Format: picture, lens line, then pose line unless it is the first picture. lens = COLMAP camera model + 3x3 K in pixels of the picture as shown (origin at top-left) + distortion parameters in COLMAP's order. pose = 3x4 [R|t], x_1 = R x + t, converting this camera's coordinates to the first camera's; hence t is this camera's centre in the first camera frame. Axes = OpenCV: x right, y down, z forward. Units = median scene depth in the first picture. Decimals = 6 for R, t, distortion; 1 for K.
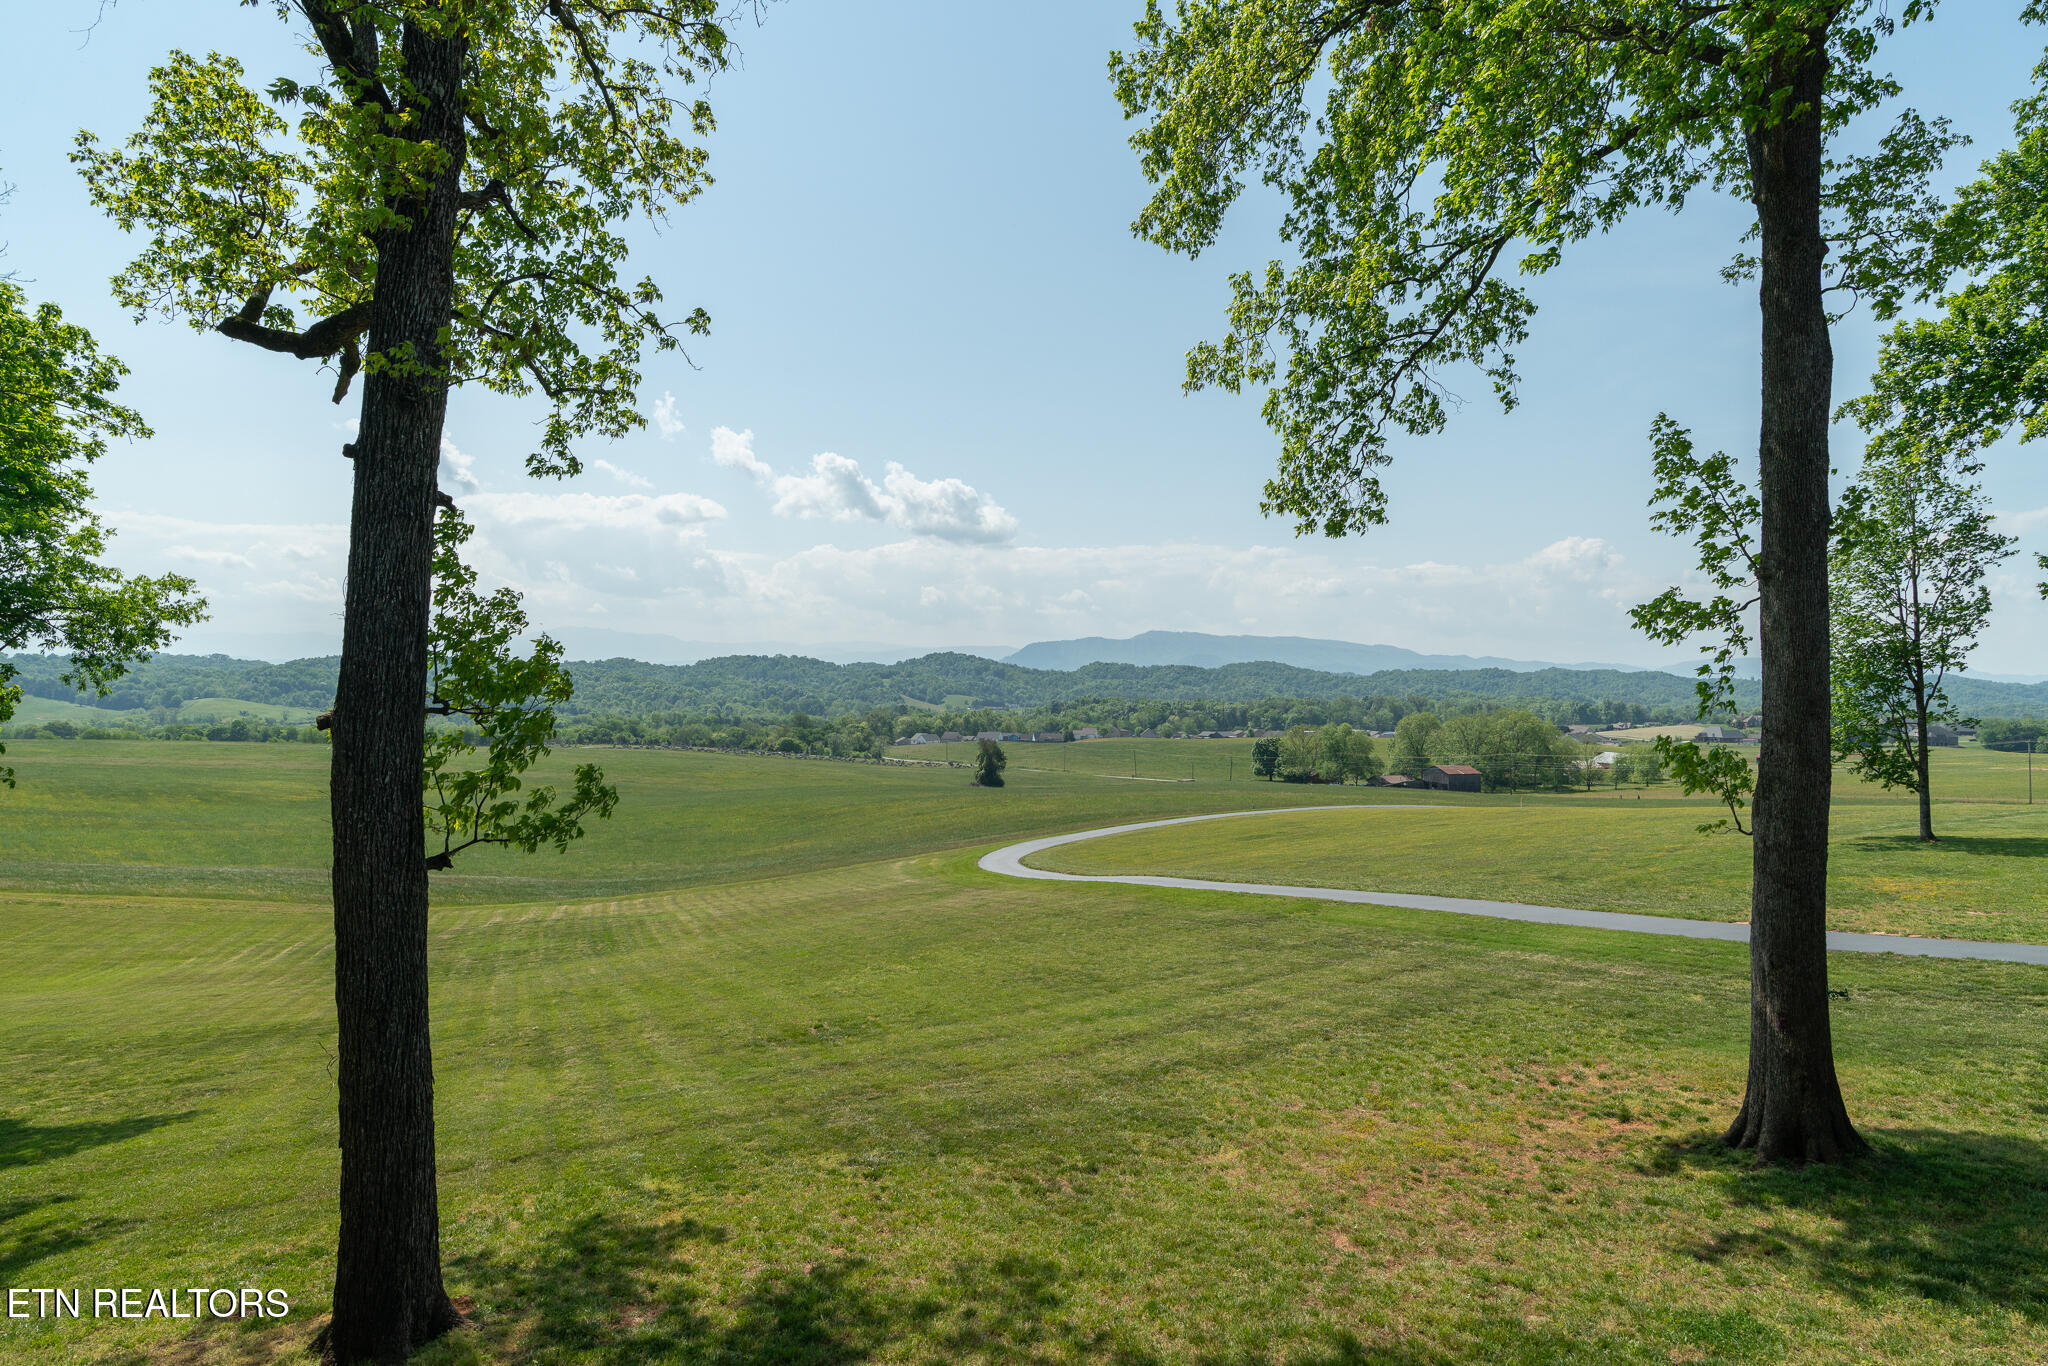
lens RADIAL K [[1082.5, 0, 1024.0], [0, 1082.5, 683.0], [0, 0, 1]] dist [0.000280, 0.000162]
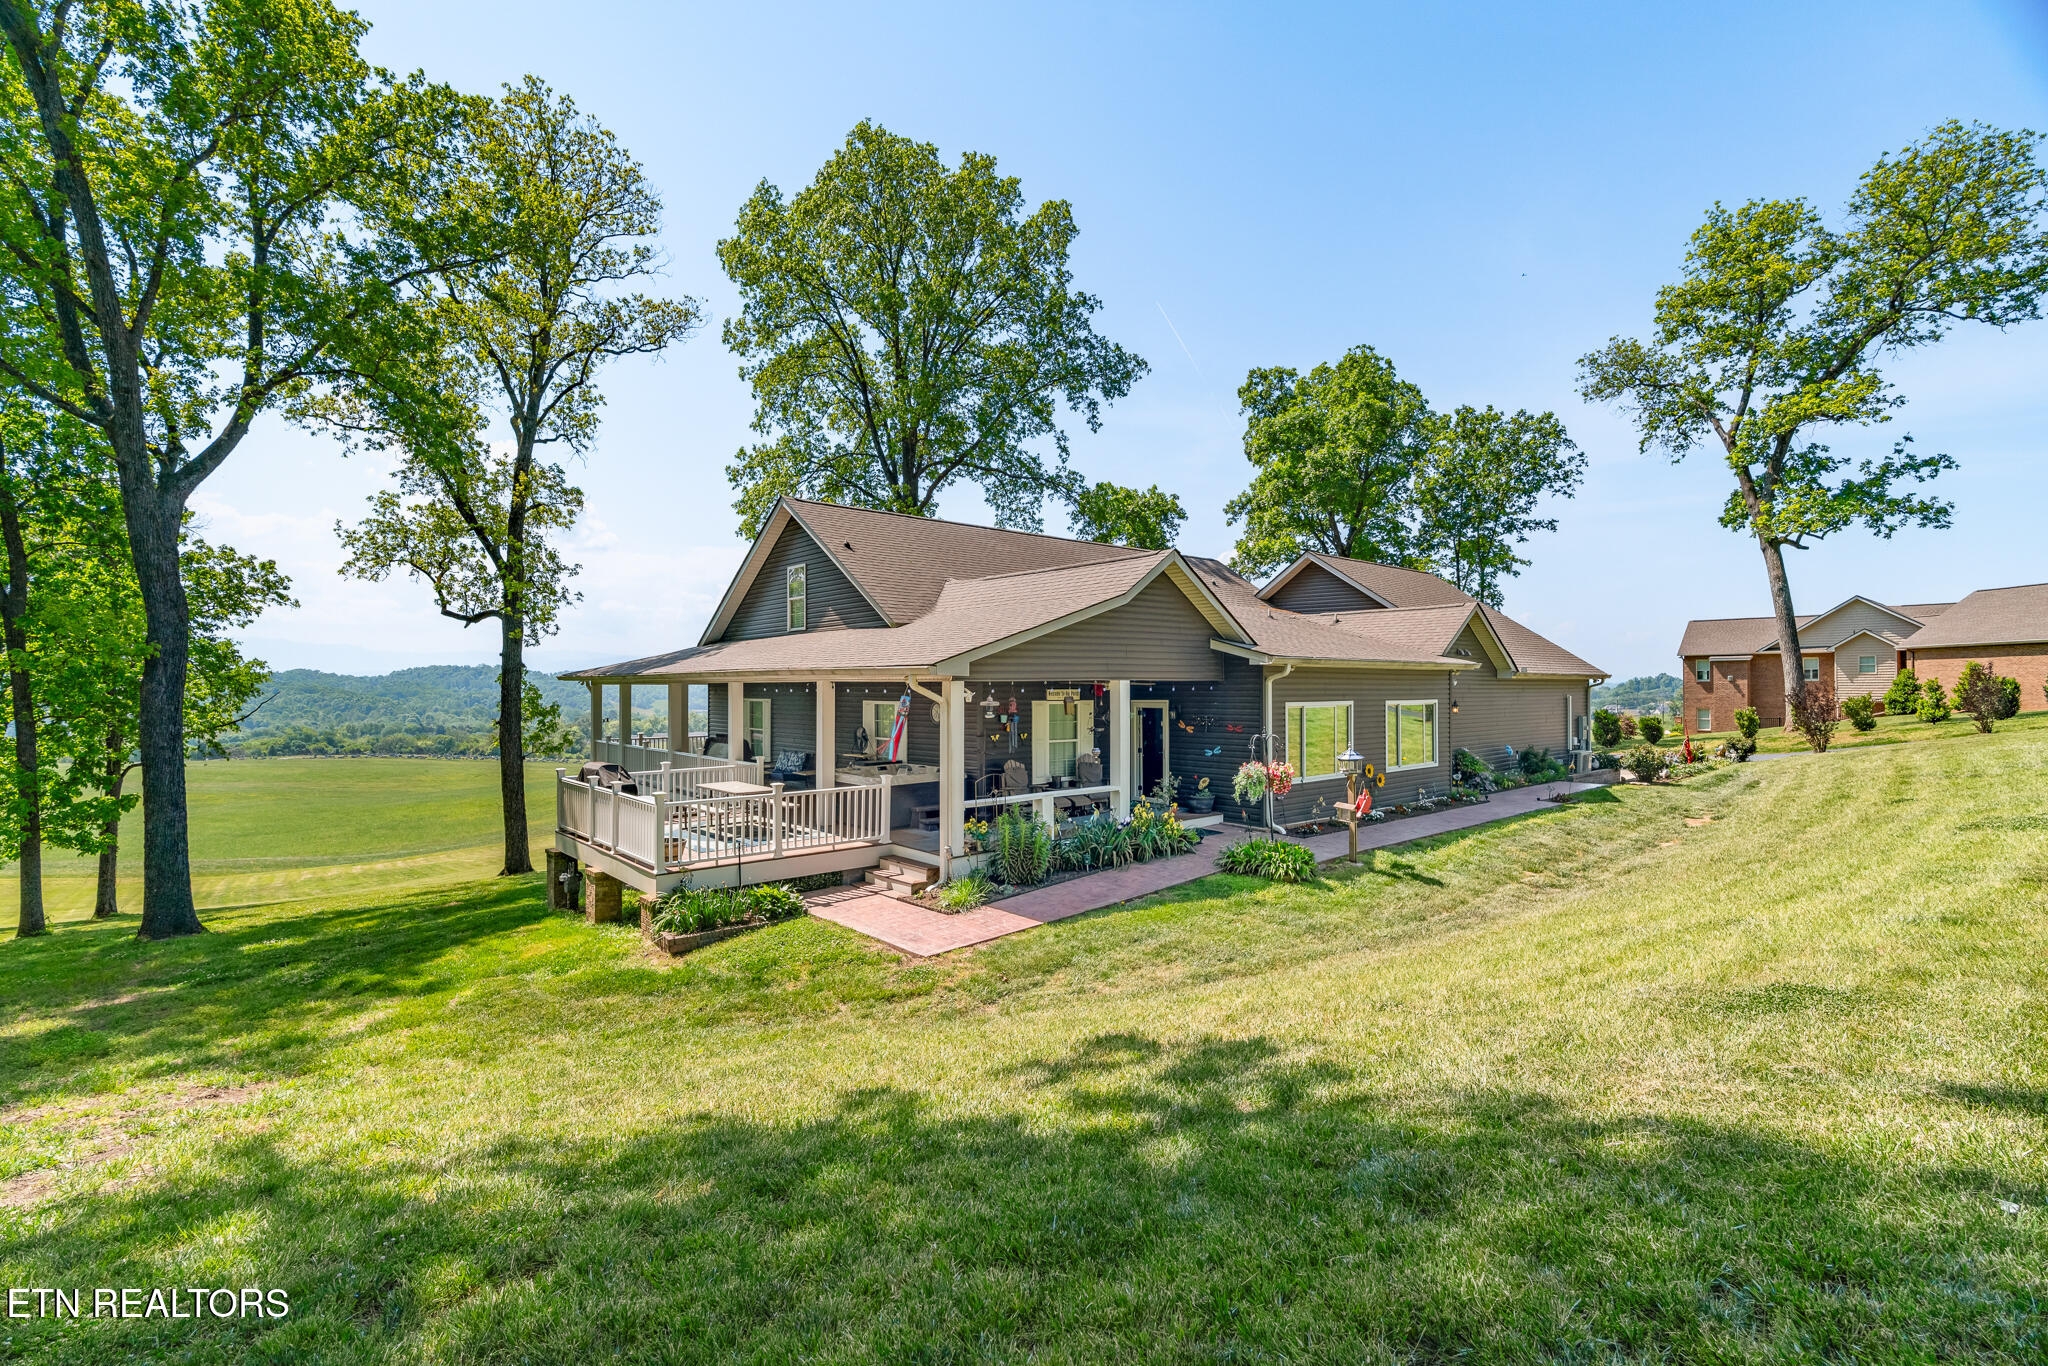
lens RADIAL K [[929.0, 0, 1023.1], [0, 929.0, 695.6], [0, 0, 1]] dist [0.002025, 0.000433]
pose [[0.953785, -0.016839, 0.300019, 0.023246], [0.013805, 0.999830, 0.012229, -0.011776], [-0.300174, -0.007522, 0.953855, -0.390869]]
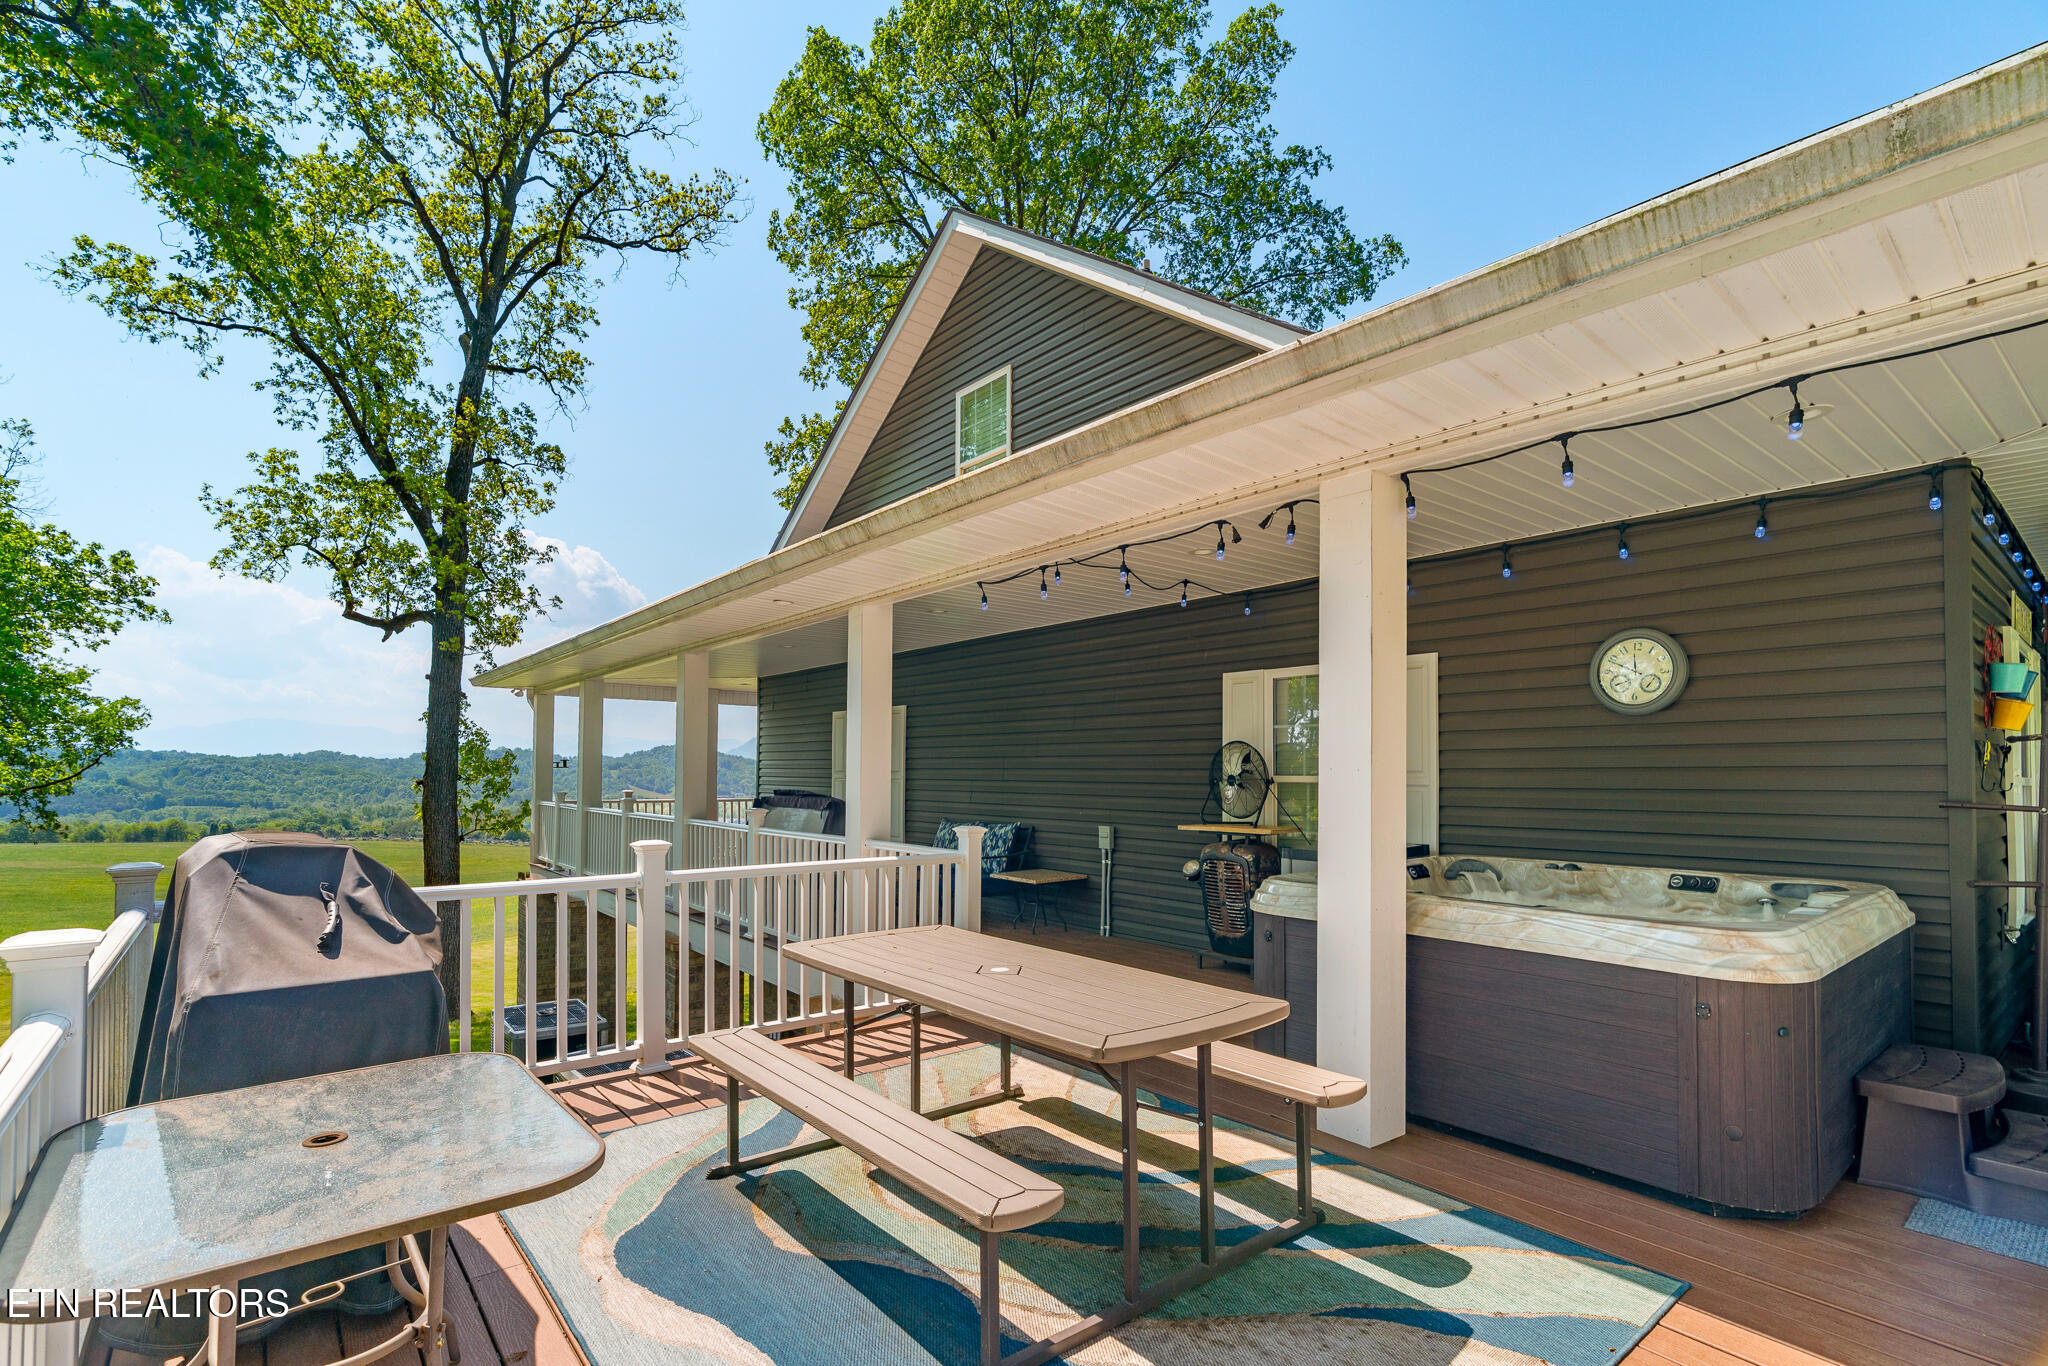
lens RADIAL K [[960.9, 0, 1007.0], [0, 960.9, 765.0], [0, 0, 1]] dist [0.002568, 0.000249]
pose [[0.965773, -0.006052, 0.259320, 0.013198], [0.007930, 0.999949, -0.006197, 0.001663], [-0.259269, 0.008042, 0.965772, -0.212100]]
